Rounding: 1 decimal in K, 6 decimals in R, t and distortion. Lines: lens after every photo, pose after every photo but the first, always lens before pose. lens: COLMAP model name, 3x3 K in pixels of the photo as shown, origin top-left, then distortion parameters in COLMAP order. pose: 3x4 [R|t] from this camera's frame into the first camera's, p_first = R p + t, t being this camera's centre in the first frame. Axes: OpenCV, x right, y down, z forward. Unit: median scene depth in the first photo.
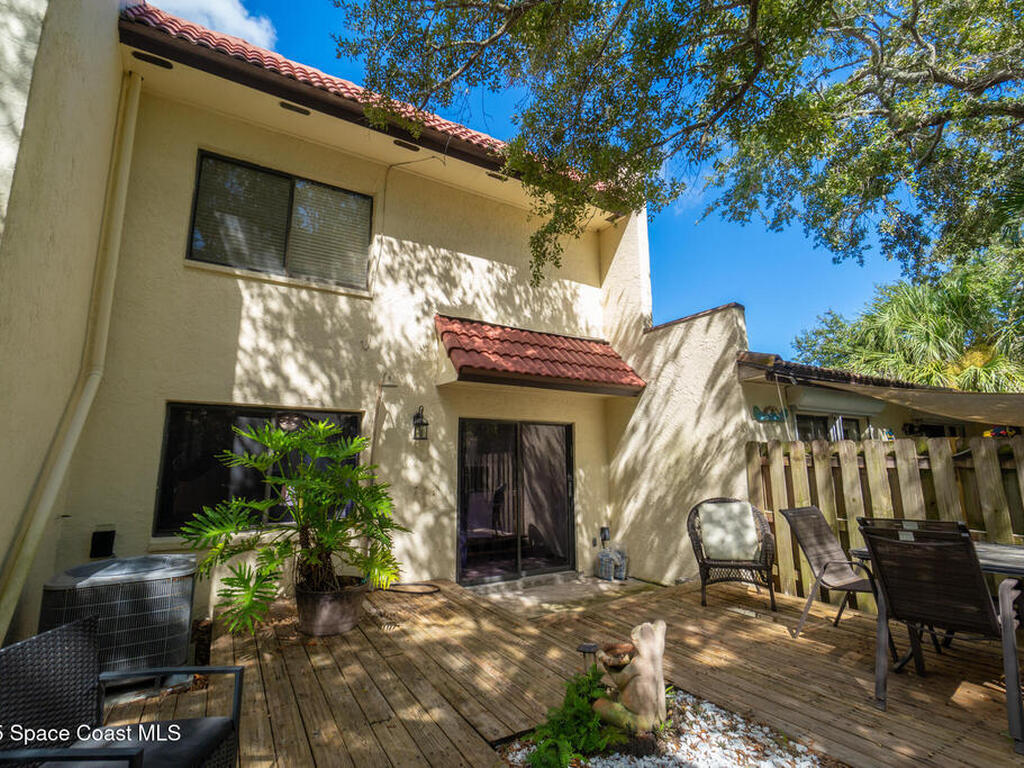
lens RADIAL K [[497.9, 0, 502.7], [0, 497.9, 379.2], [0, 0, 1]] dist [-0.007461, 0.003582]
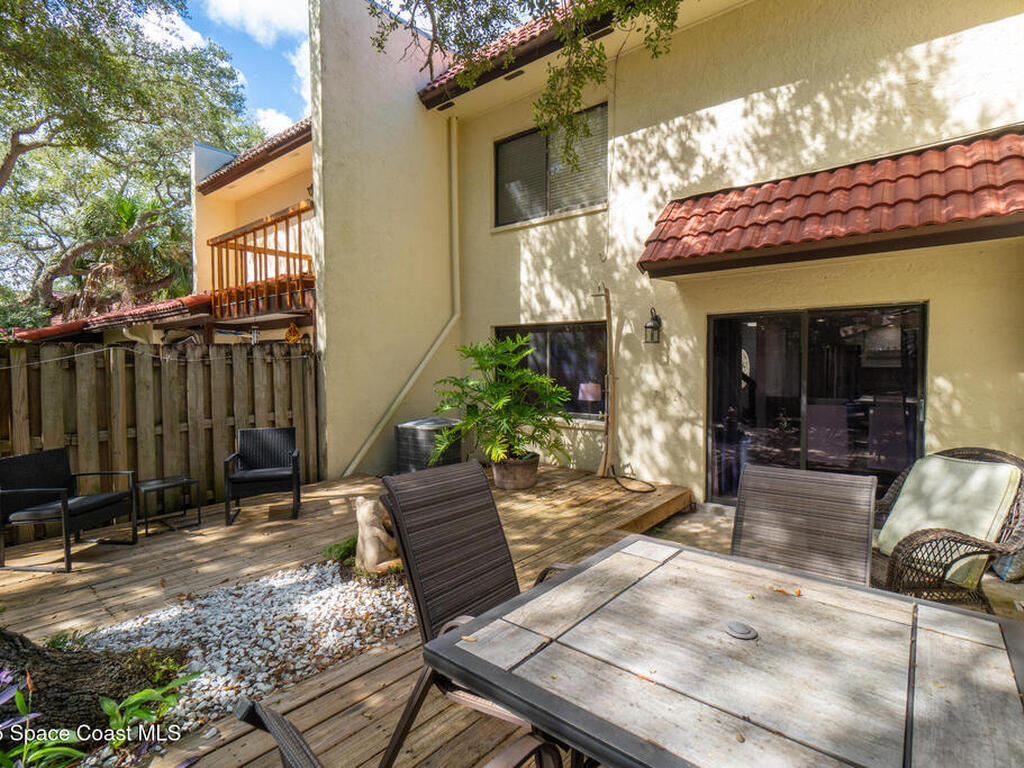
lens RADIAL K [[497.9, 0, 500.4], [0, 497.9, 387.7], [0, 0, 1]] dist [-0.007461, 0.003582]
pose [[0.325669, 0.046631, -0.944333, 0.707679], [0.157698, 0.982113, 0.102881, 0.064135], [0.932240, -0.182425, 0.312490, 0.441359]]
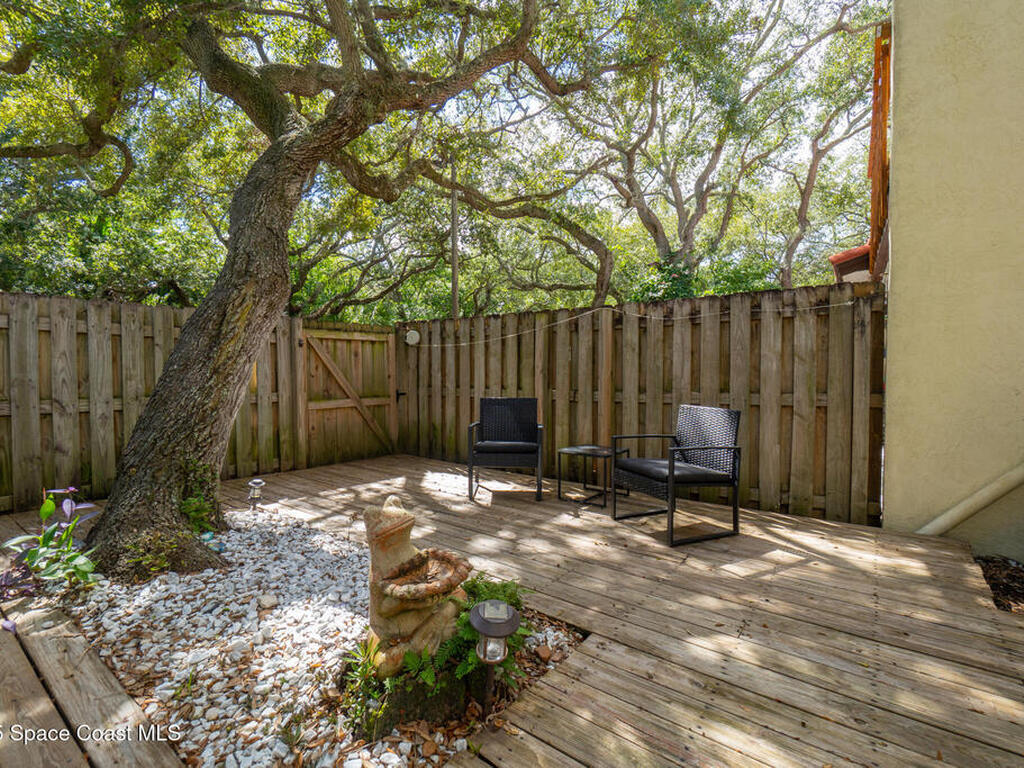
lens RADIAL K [[497.9, 0, 505.5], [0, 497.9, 375.2], [0, 0, 1]] dist [-0.007461, 0.003582]
pose [[-0.910891, 0.004791, -0.412620, 0.196944], [0.060998, 0.990511, -0.123158, 0.185157], [0.408114, -0.137352, -0.902539, 0.780724]]
